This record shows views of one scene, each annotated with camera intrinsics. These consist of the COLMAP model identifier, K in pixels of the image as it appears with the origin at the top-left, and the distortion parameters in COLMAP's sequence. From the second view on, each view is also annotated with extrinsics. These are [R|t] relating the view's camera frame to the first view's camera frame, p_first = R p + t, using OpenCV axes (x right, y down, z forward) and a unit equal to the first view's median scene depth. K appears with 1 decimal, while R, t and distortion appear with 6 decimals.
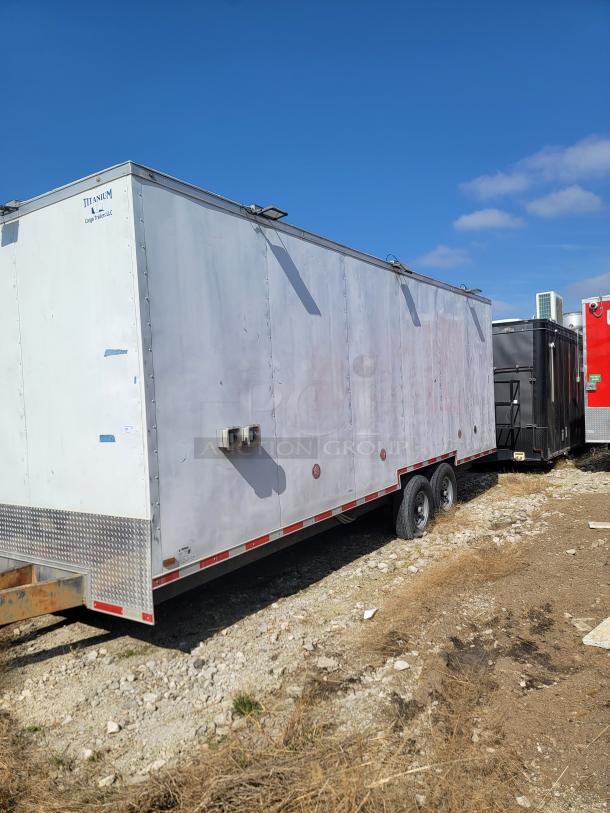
lens RADIAL K [[561.1, 0, 300.6], [0, 561.1, 414.1], [0, 0, 1]] dist [0.089247, -0.068193]
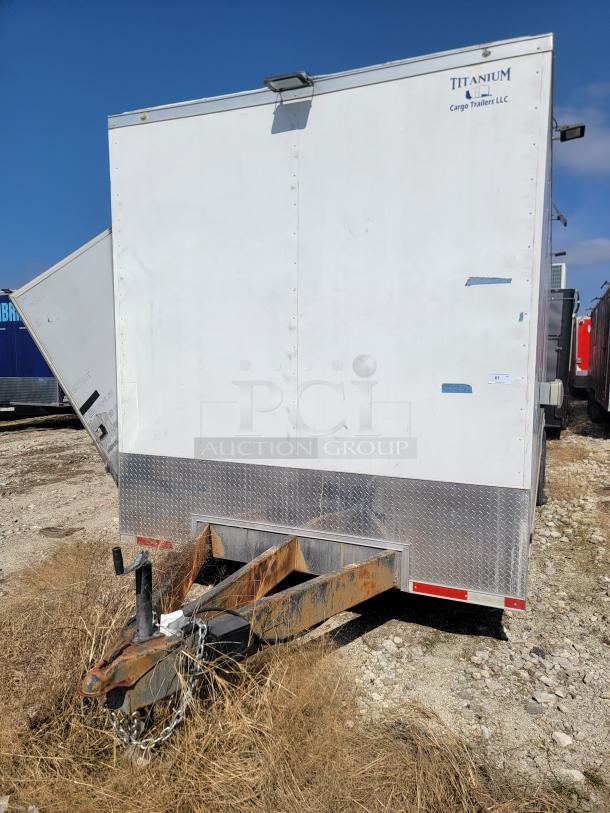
lens RADIAL K [[560.9, 0, 306.8], [0, 560.9, 409.7], [0, 0, 1]] dist [0.087340, -0.071599]
pose [[0.976782, 0.035858, 0.211213, -0.719799], [-0.049051, 0.997136, 0.057558, 0.037393], [-0.208544, -0.066582, 0.975744, 0.251411]]
